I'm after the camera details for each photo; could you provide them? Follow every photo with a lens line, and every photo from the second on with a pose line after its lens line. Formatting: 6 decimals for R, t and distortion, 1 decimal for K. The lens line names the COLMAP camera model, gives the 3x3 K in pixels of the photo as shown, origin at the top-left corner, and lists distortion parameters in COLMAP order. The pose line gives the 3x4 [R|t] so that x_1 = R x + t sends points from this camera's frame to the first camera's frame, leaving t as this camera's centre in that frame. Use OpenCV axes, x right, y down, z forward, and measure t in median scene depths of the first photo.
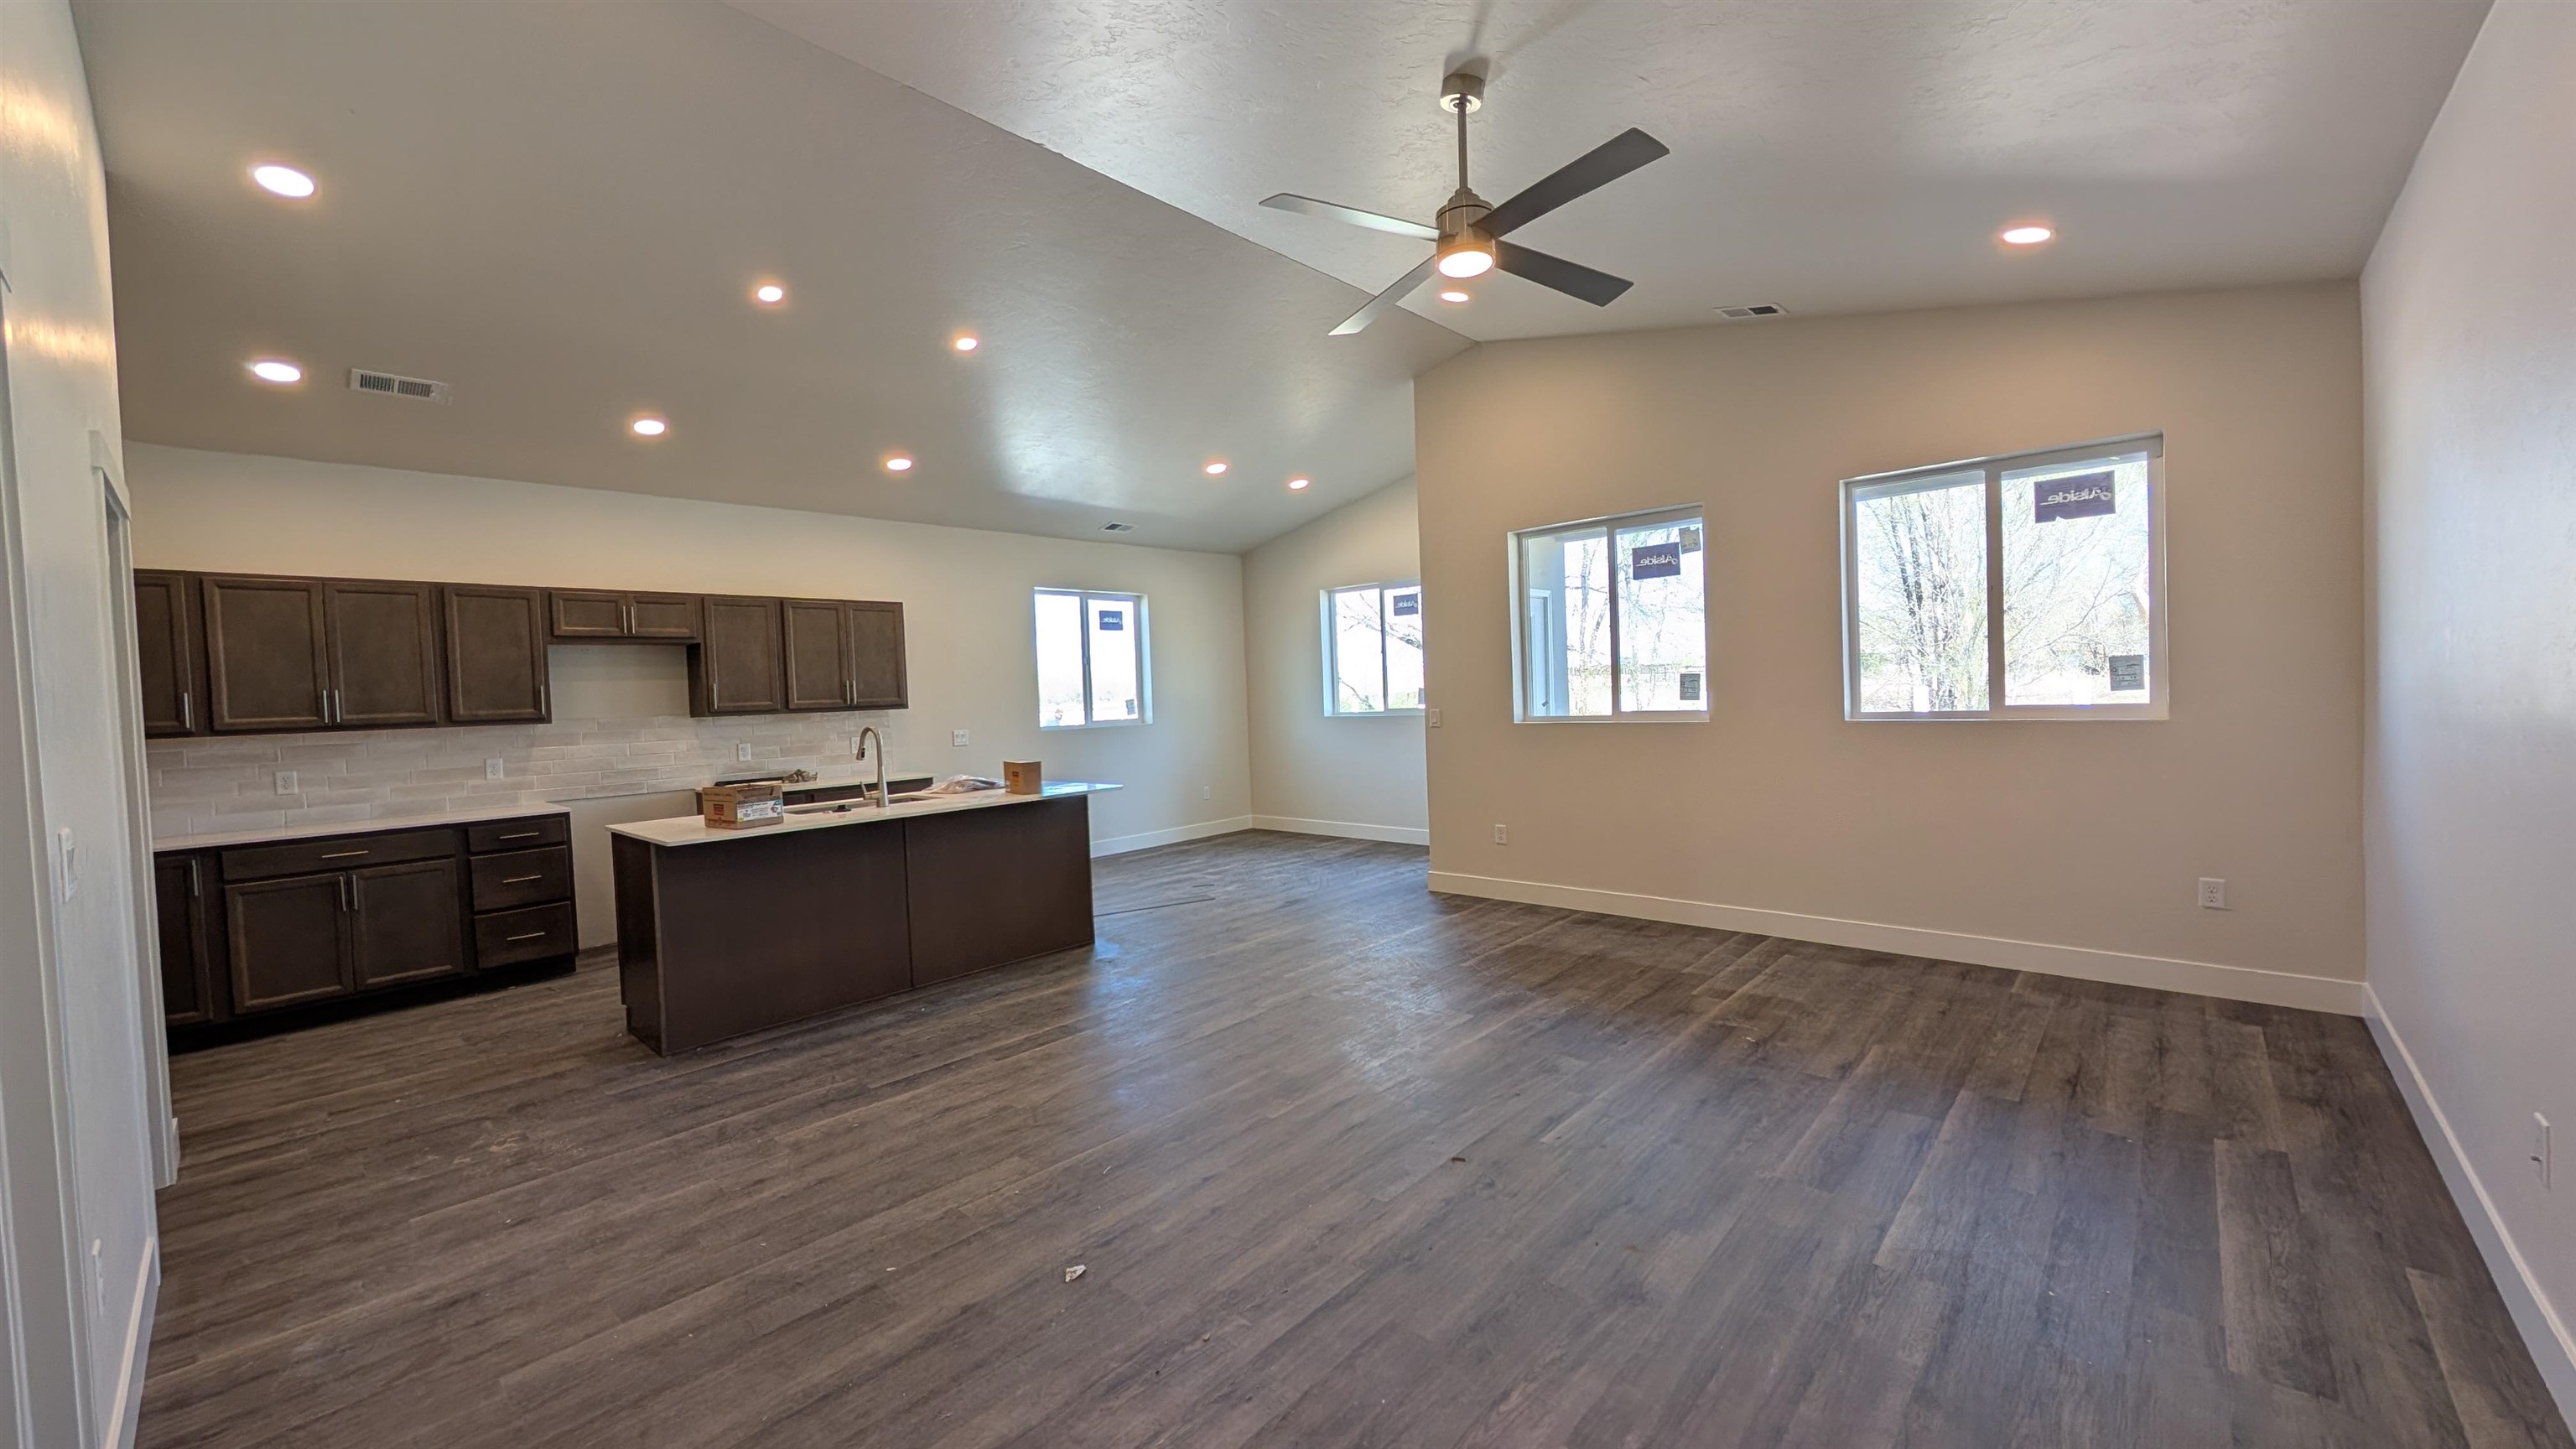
lens RADIAL K [[977.3, 0, 1288.0], [0, 977.3, 724.5], [0, 0, 1]] dist [0.000041, -0.000016]
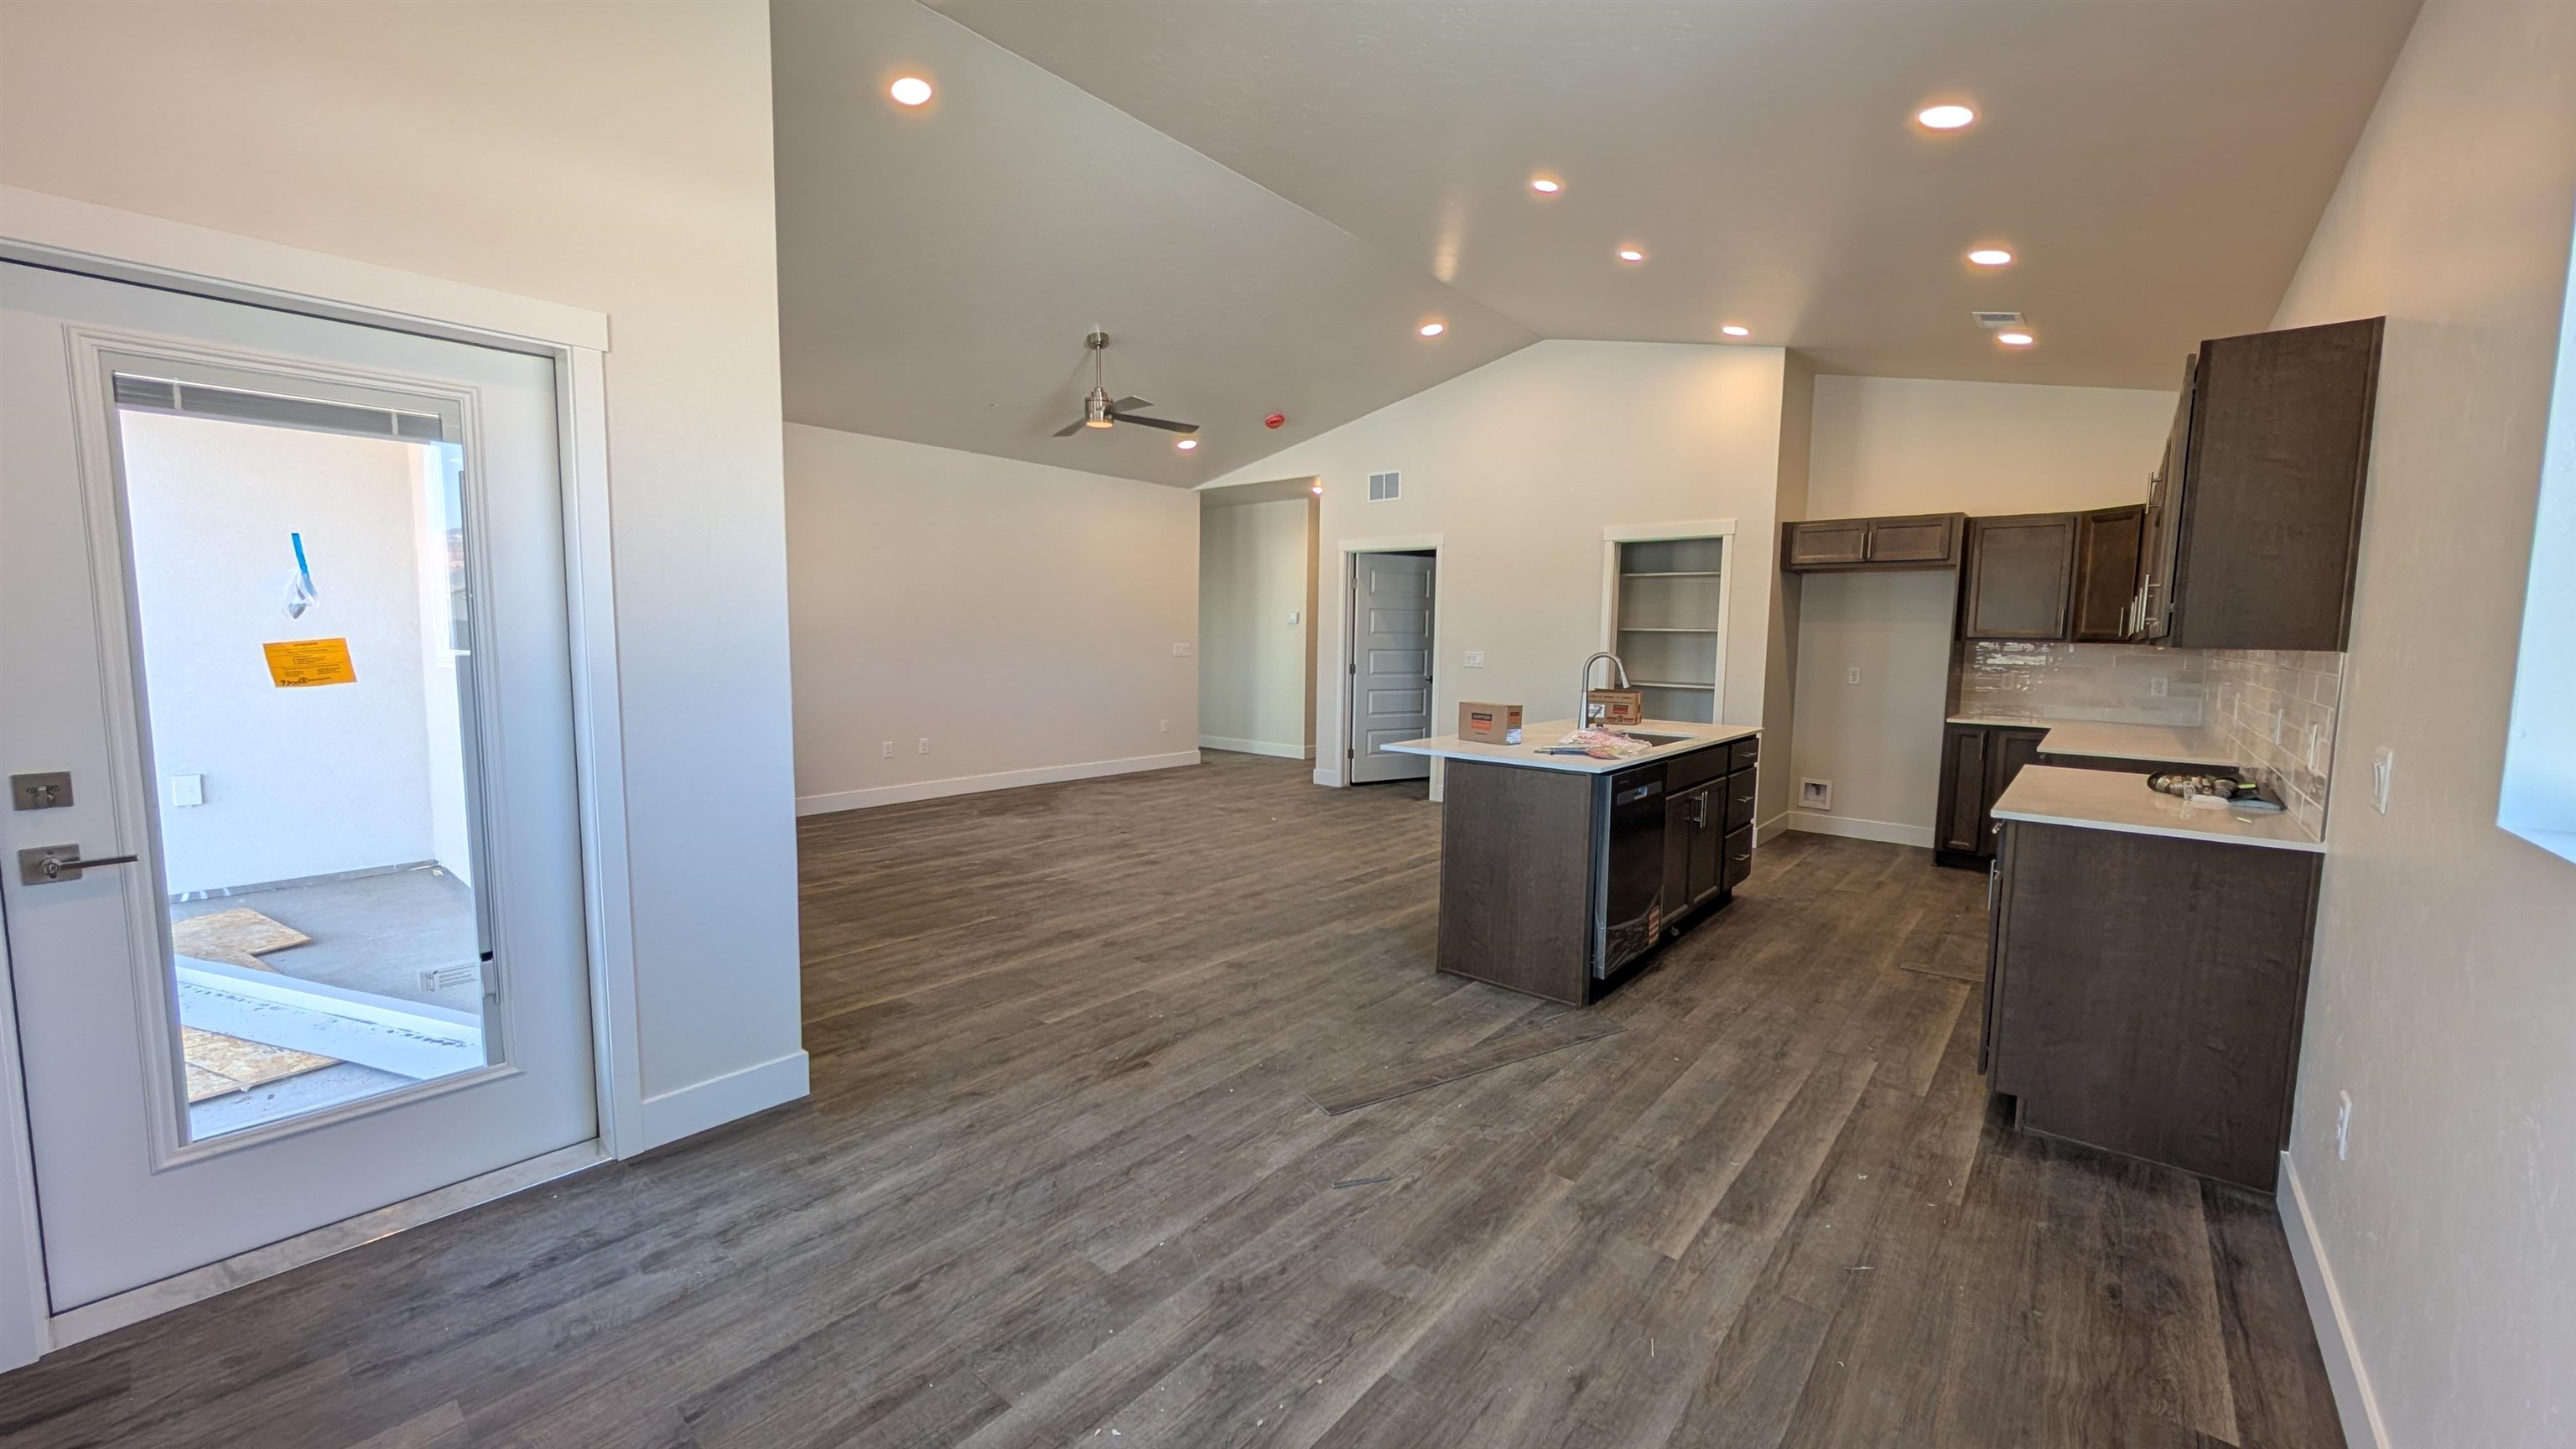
lens RADIAL K [[977.3, 0, 1288.0], [0, 977.3, 724.5], [0, 0, 1]] dist [0.000041, -0.000016]
pose [[-0.998834, 0.024736, -0.041467, -0.060703], [0.019032, 0.990974, 0.132699, -0.052122], [0.044375, 0.131755, -0.990289, 1.655363]]
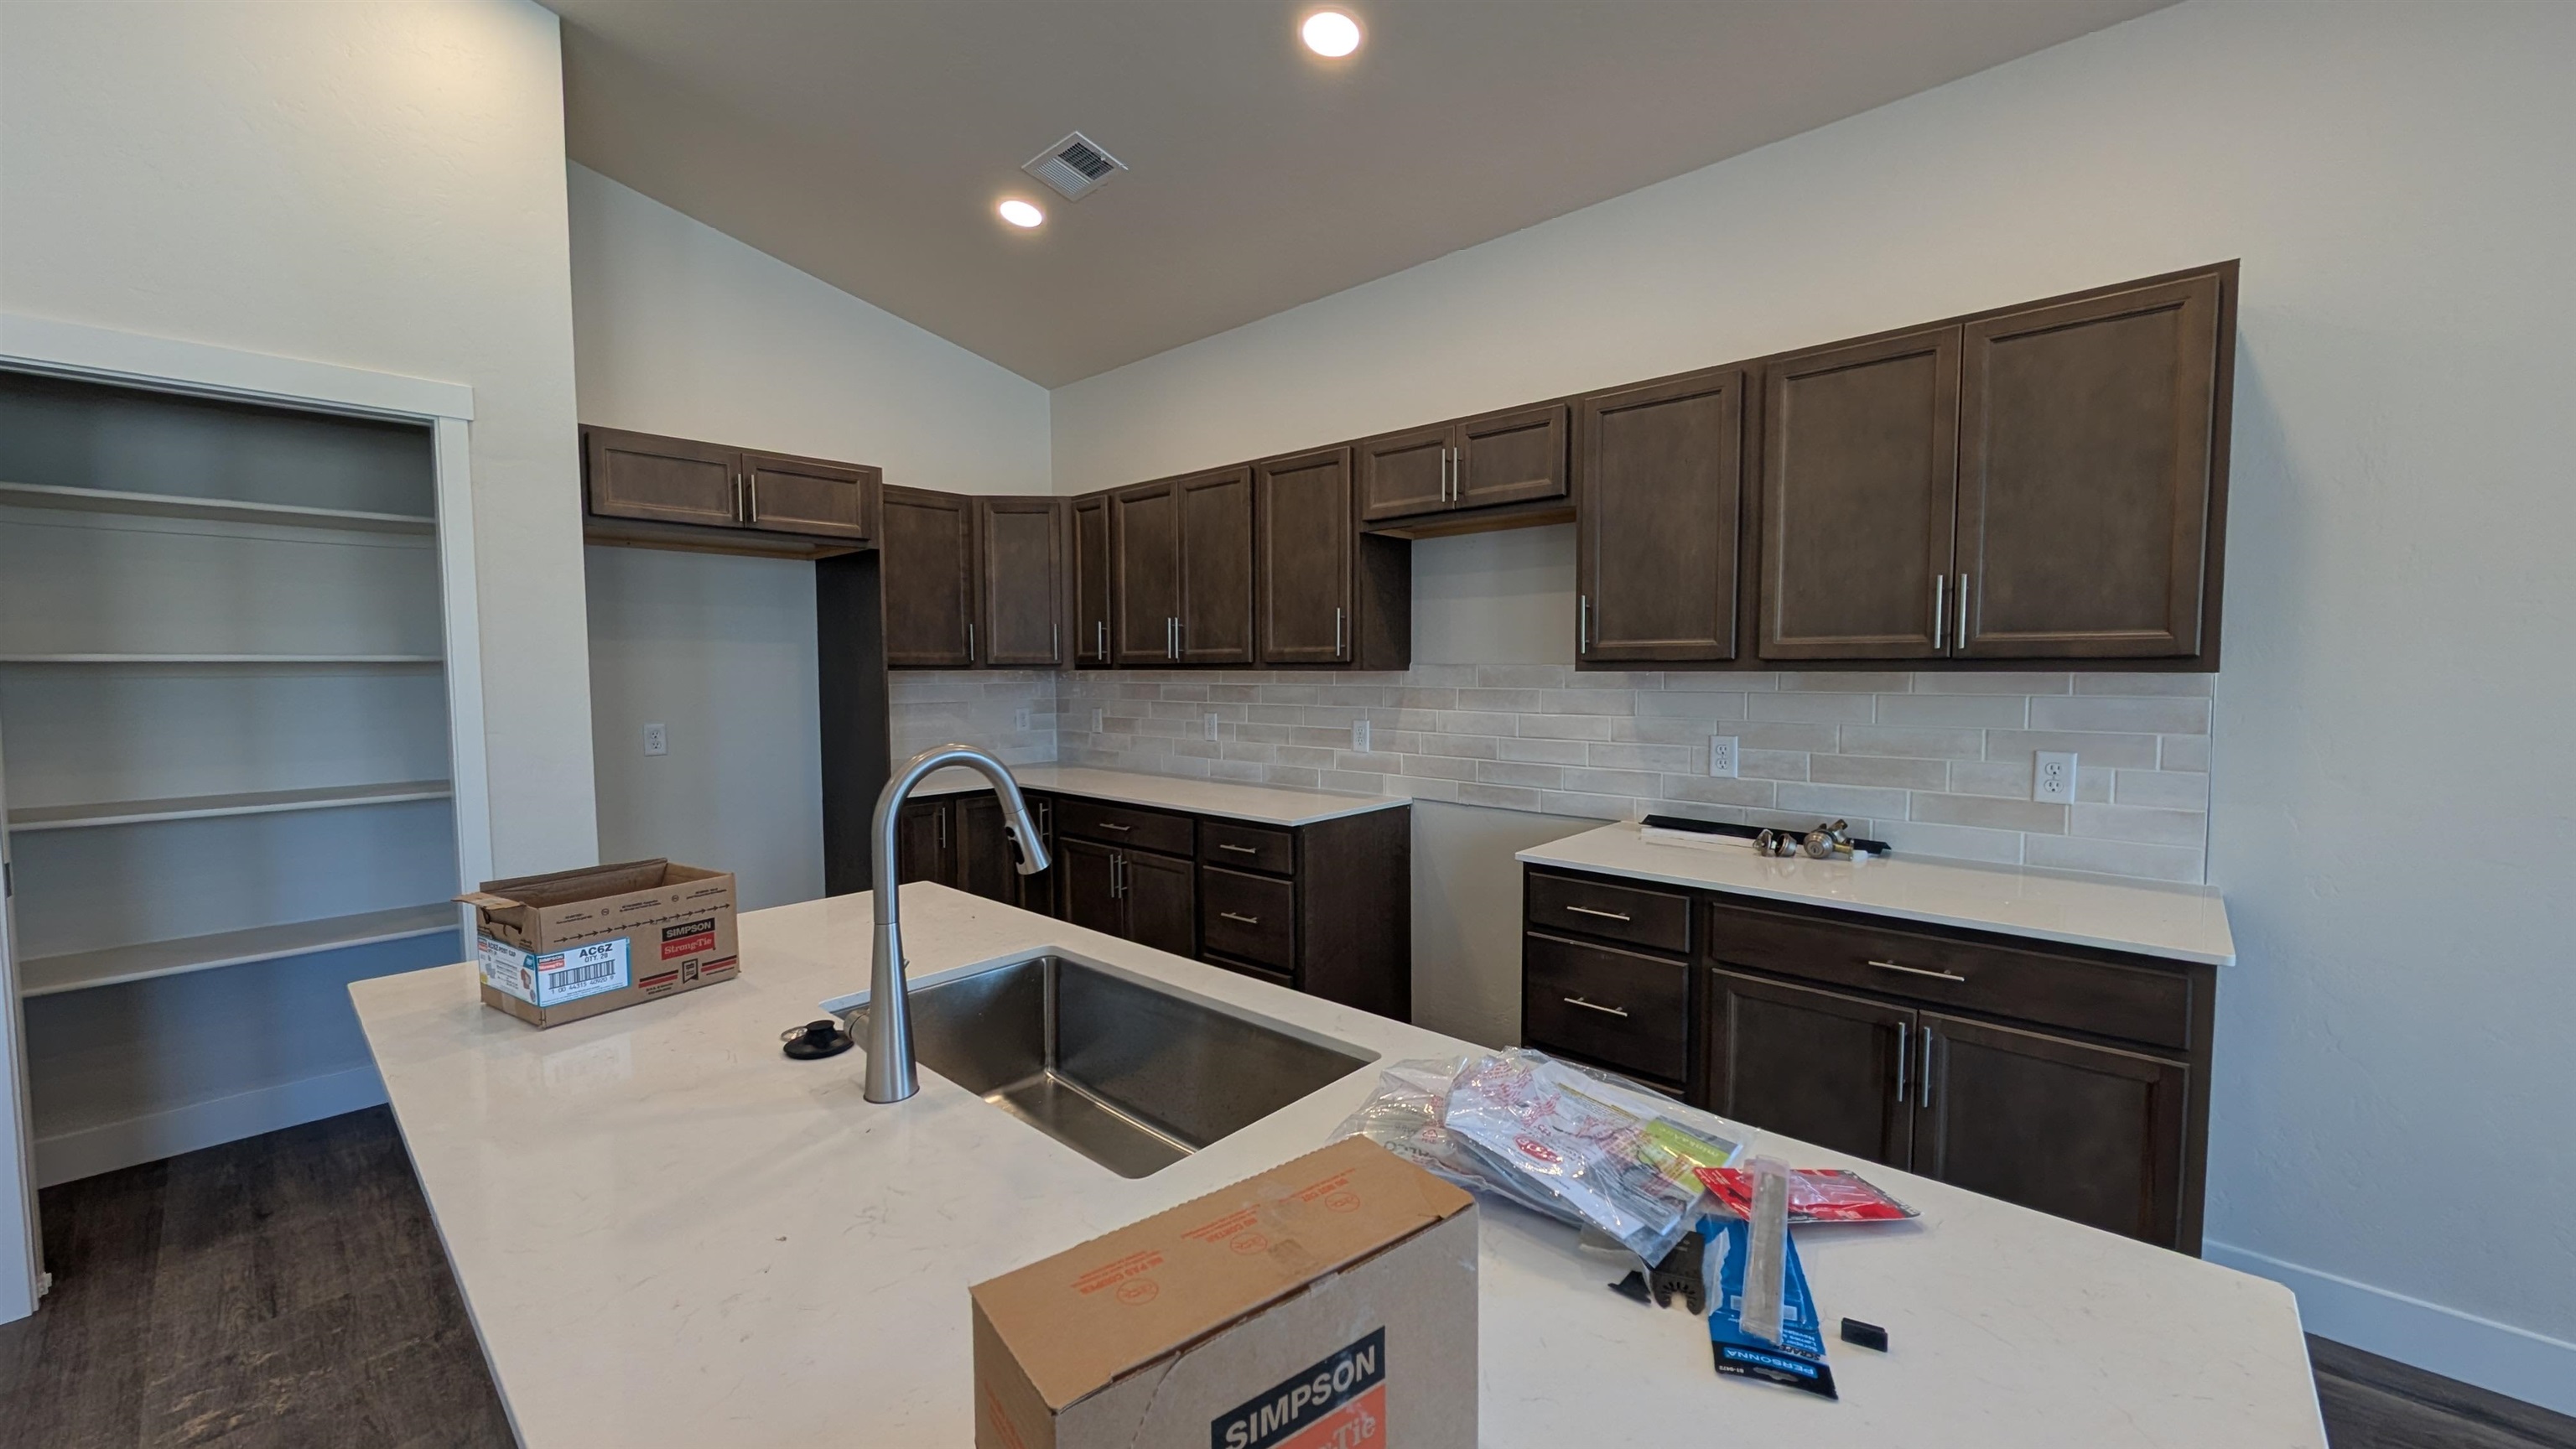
lens RADIAL K [[977.3, 0, 1288.0], [0, 977.3, 724.5], [0, 0, 1]] dist [0.000041, -0.000016]
pose [[0.001370, 0.109796, -0.993953, -0.161034], [-0.021326, 0.993731, 0.109742, -0.033952], [0.999772, 0.021047, 0.003703, 0.967131]]
